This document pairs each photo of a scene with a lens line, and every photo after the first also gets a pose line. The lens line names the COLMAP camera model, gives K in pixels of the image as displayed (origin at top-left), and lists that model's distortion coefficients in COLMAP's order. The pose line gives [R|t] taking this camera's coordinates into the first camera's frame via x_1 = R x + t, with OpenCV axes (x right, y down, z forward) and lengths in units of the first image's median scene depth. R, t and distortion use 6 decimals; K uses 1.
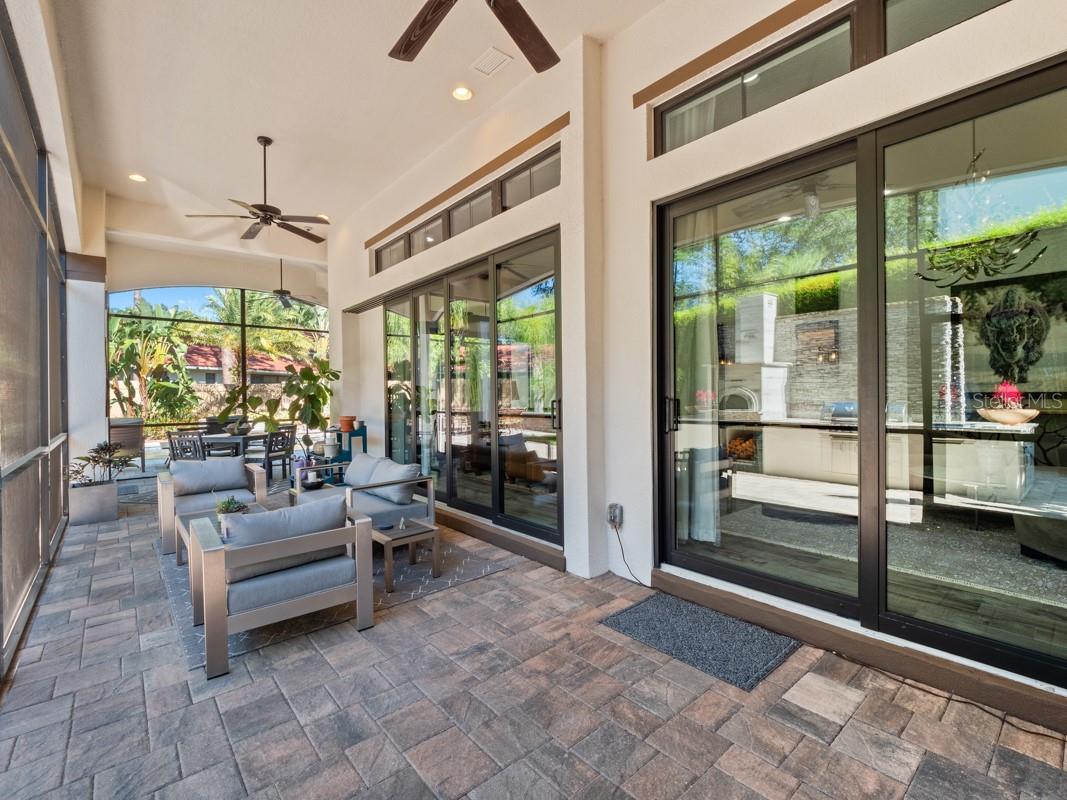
lens RADIAL K [[508.0, 0, 530.6], [0, 508.0, 396.4], [0, 0, 1]] dist [0.003655, -0.000024]
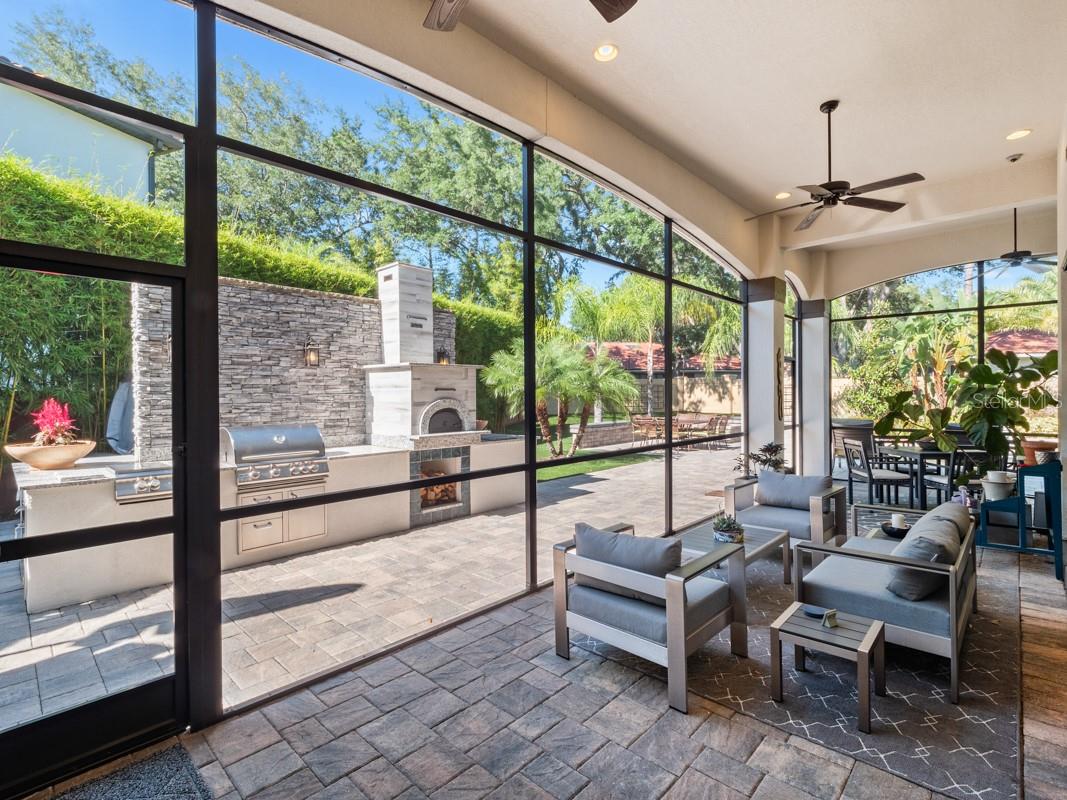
lens RADIAL K [[508.0, 0, 503.4], [0, 508.0, 402.7], [0, 0, 1]] dist [0.003655, -0.000024]
pose [[0.080625, 0.025831, -0.996410, 0.399525], [0.008609, 0.999609, 0.026611, -0.059354], [0.996707, -0.010723, 0.080371, 0.556873]]
